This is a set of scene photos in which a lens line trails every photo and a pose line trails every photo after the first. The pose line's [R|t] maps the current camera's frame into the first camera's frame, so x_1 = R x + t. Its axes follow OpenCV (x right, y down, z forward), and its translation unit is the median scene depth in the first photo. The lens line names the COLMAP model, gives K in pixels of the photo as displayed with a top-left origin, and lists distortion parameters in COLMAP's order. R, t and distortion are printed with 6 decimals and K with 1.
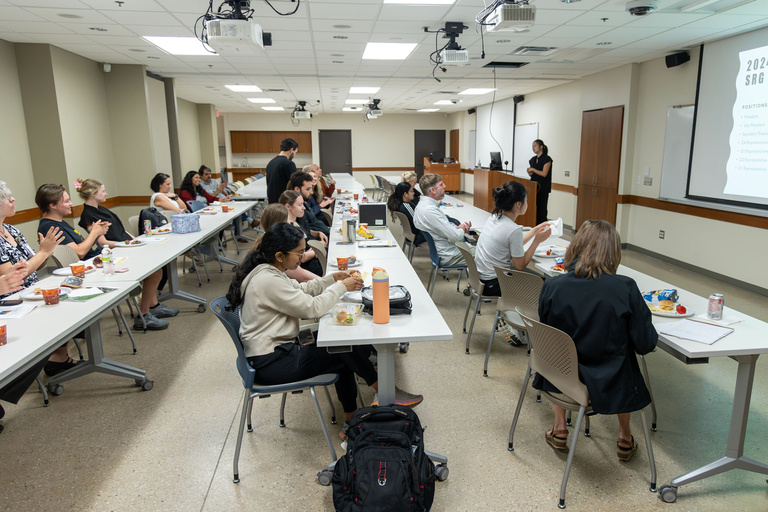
lens RADIAL K [[550.7, 0, 417.8], [0, 550.7, 270.3], [0, 0, 1]] dist [0.004369, 0.000693]
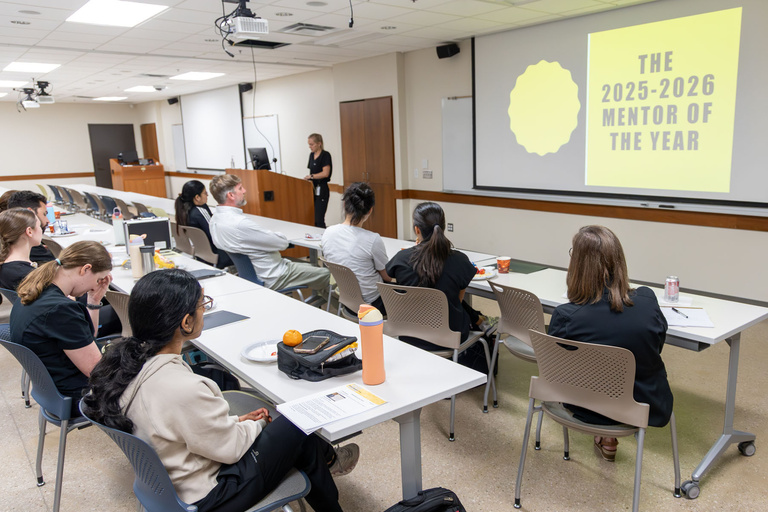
lens RADIAL K [[598.6, 0, 451.3], [0, 598.6, 257.3], [0, 0, 1]] dist [0.001956, -0.000157]
pose [[0.837772, -0.117972, 0.533123, -0.116945], [0.135753, 0.990725, 0.005904, -0.016618], [-0.528875, 0.067427, 0.846017, 0.091309]]
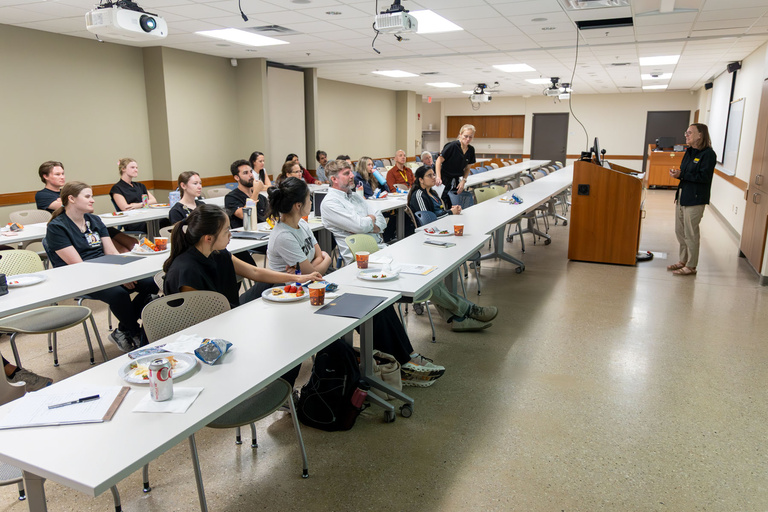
lens RADIAL K [[557.9, 0, 384.0], [0, 557.9, 256.0], [0, 0, 1]] dist [0.005390, 0.003136]
pose [[0.834574, 0.119666, -0.537742, 0.342876], [-0.120908, 0.992111, 0.033130, -0.040481], [0.537465, 0.037368, 0.842458, 0.188508]]
